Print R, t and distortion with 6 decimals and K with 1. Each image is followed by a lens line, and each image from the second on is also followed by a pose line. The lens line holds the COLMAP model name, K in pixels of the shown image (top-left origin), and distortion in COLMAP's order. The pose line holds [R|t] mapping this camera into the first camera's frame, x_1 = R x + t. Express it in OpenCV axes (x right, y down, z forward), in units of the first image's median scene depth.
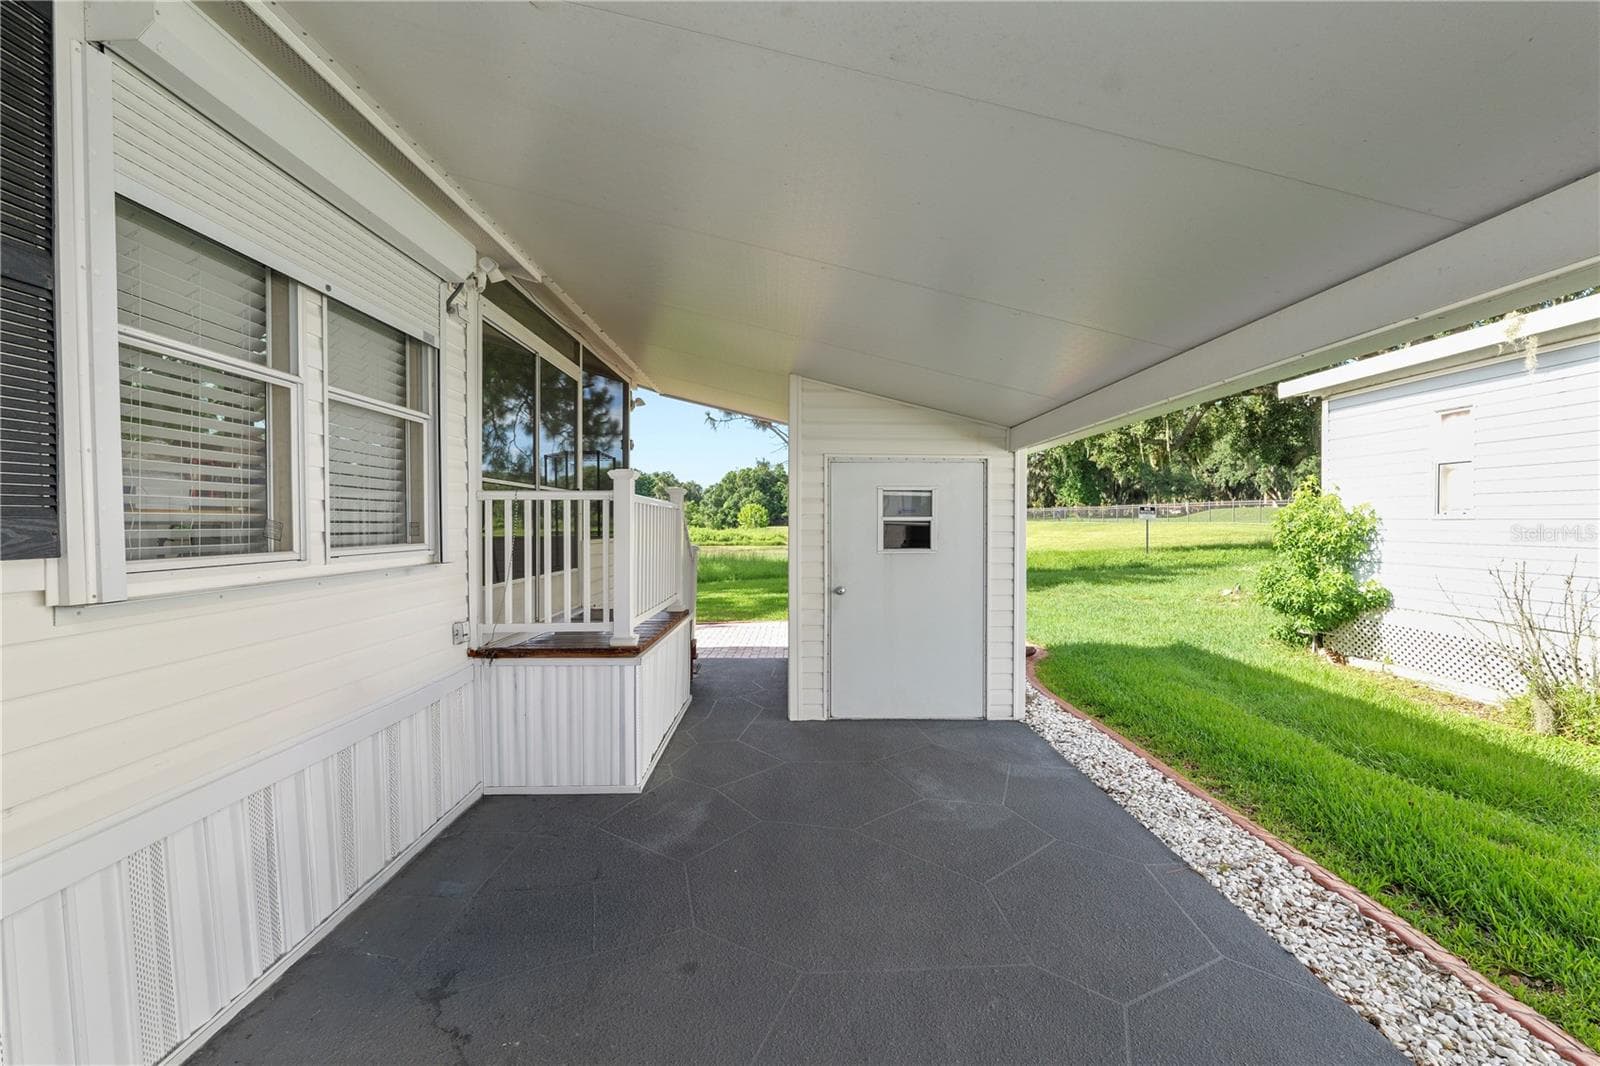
lens RADIAL K [[646.7, 0, 793.6], [0, 646.7, 536.8], [0, 0, 1]] dist [-0.013539, 0.000517]
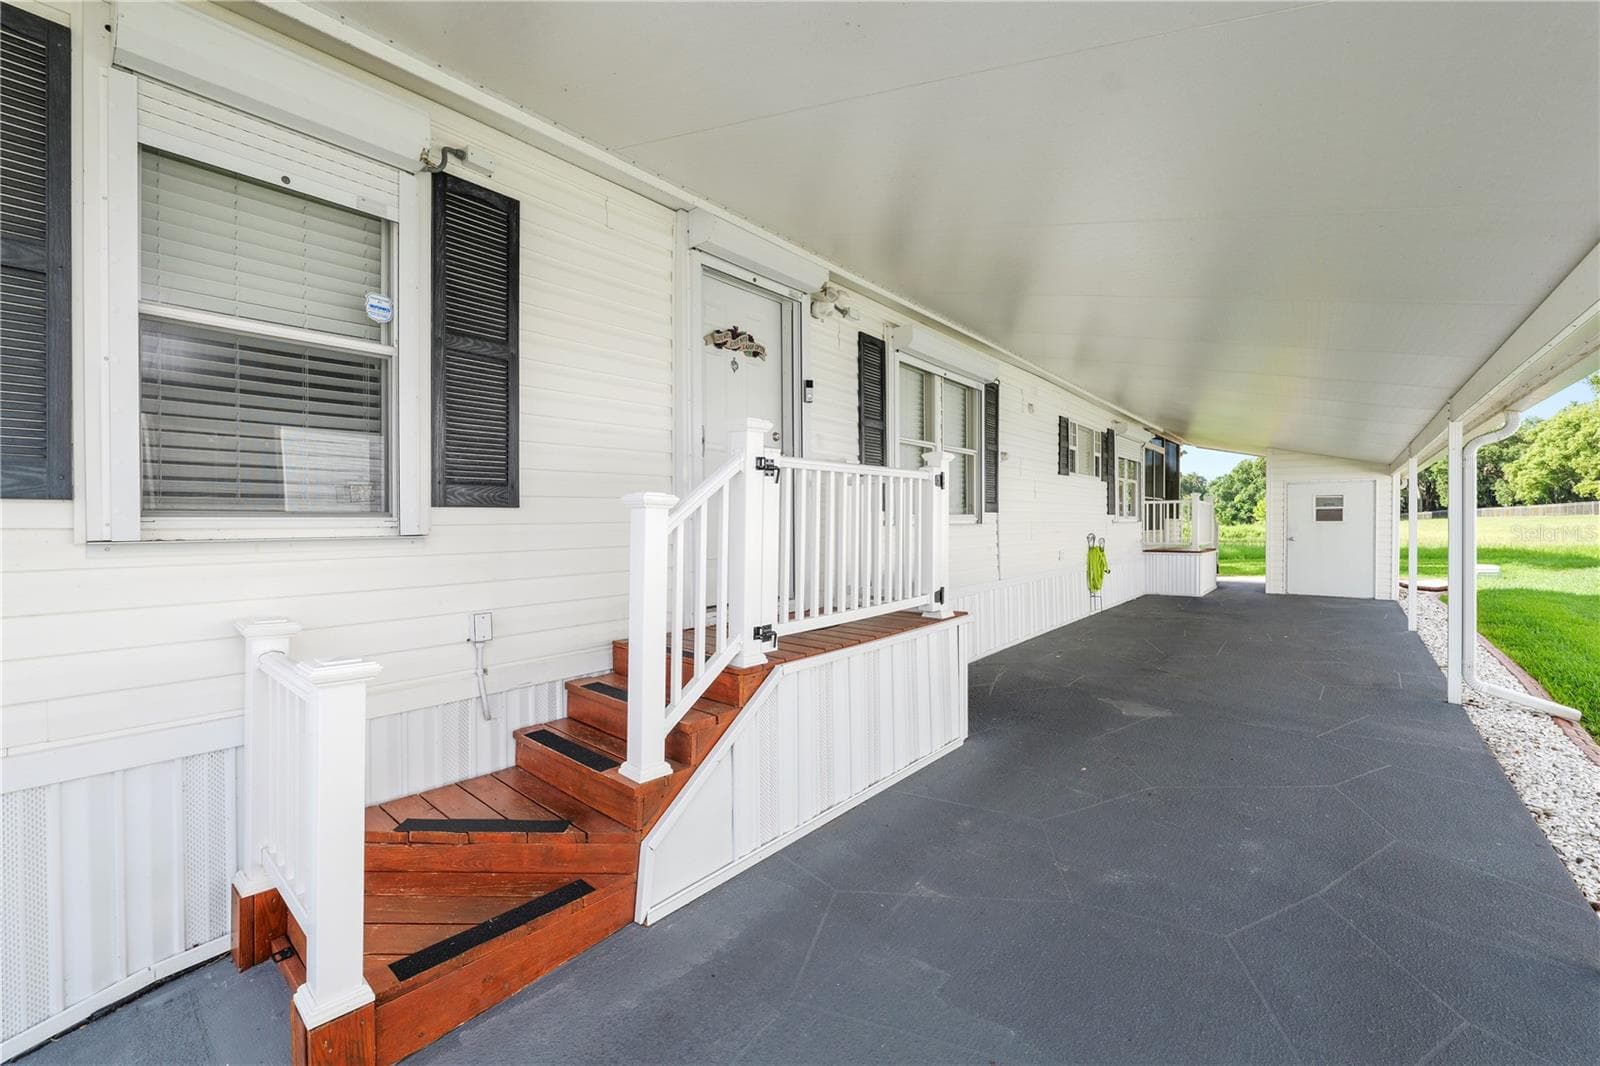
lens RADIAL K [[646.7, 0, 801.0], [0, 646.7, 530.7], [0, 0, 1]] dist [-0.013539, 0.000517]
pose [[0.763907, 0.004867, -0.645308, 0.143687], [-0.008337, 0.999963, -0.002327, 0.049796], [0.645272, 0.007158, 0.763919, -1.303687]]
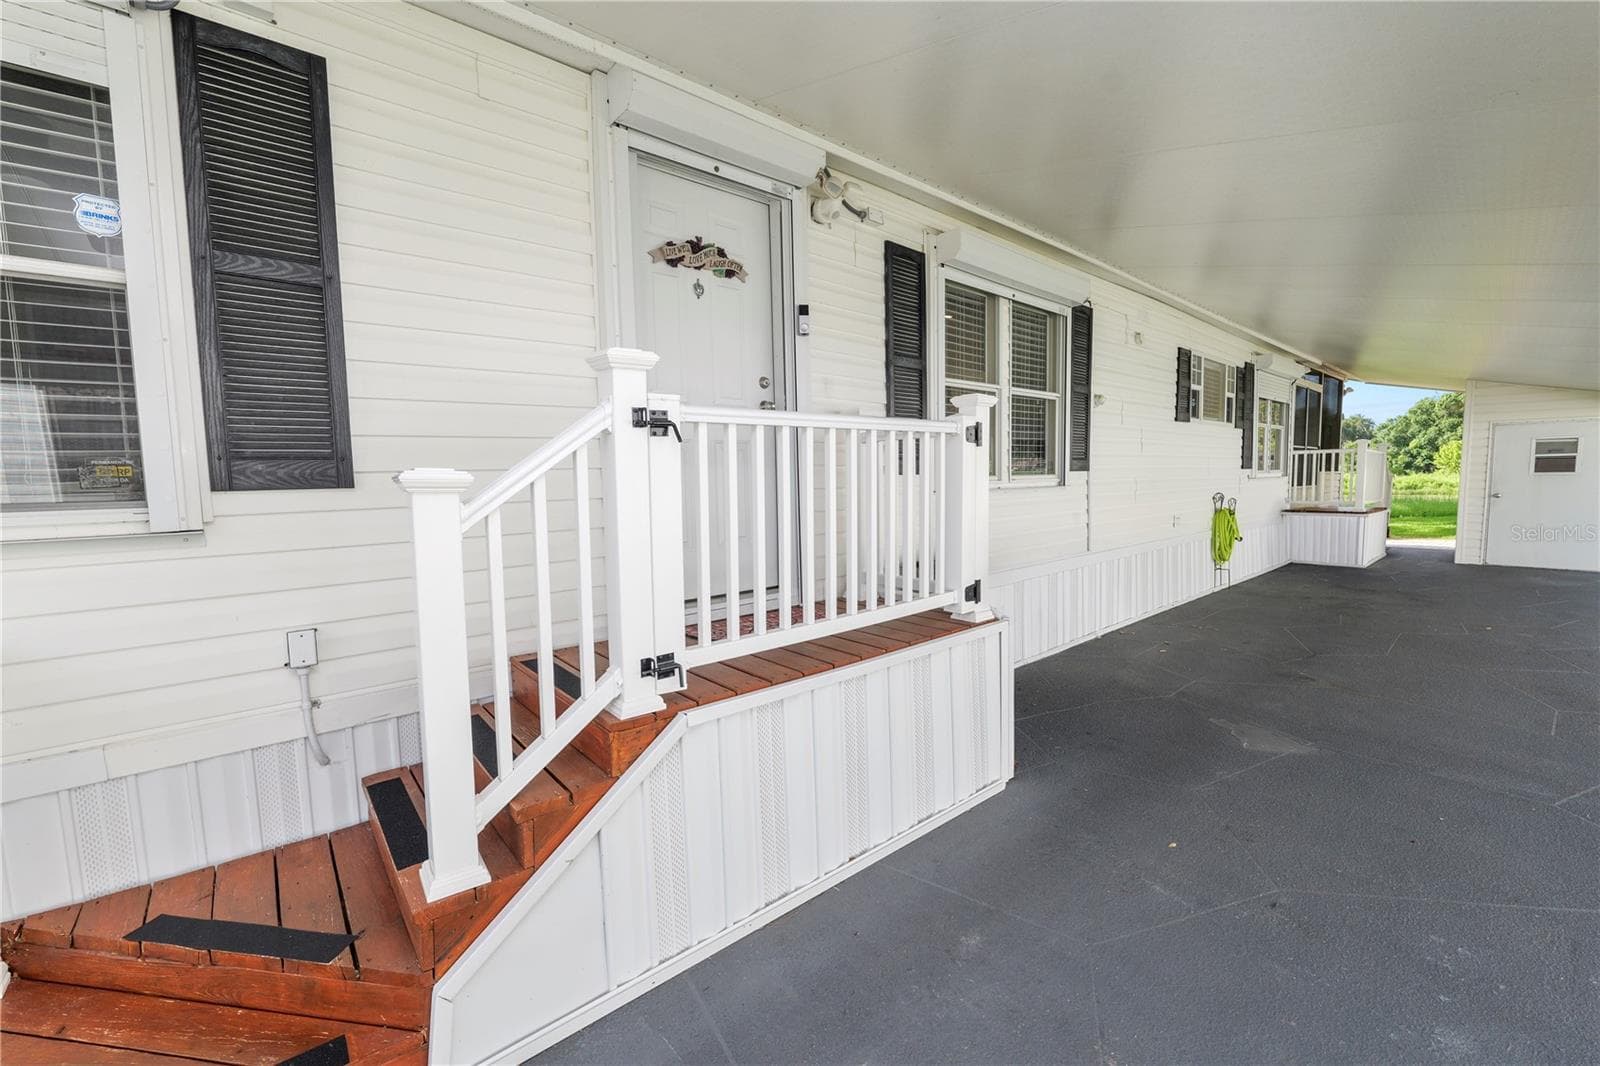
lens RADIAL K [[646.7, 0, 798.8], [0, 646.7, 537.7], [0, 0, 1]] dist [-0.013539, 0.000517]
pose [[0.647203, 0.053208, -0.760459, 0.114801], [0.005763, 0.997191, 0.074676, 0.038329], [0.762296, -0.052713, 0.645079, -1.152276]]
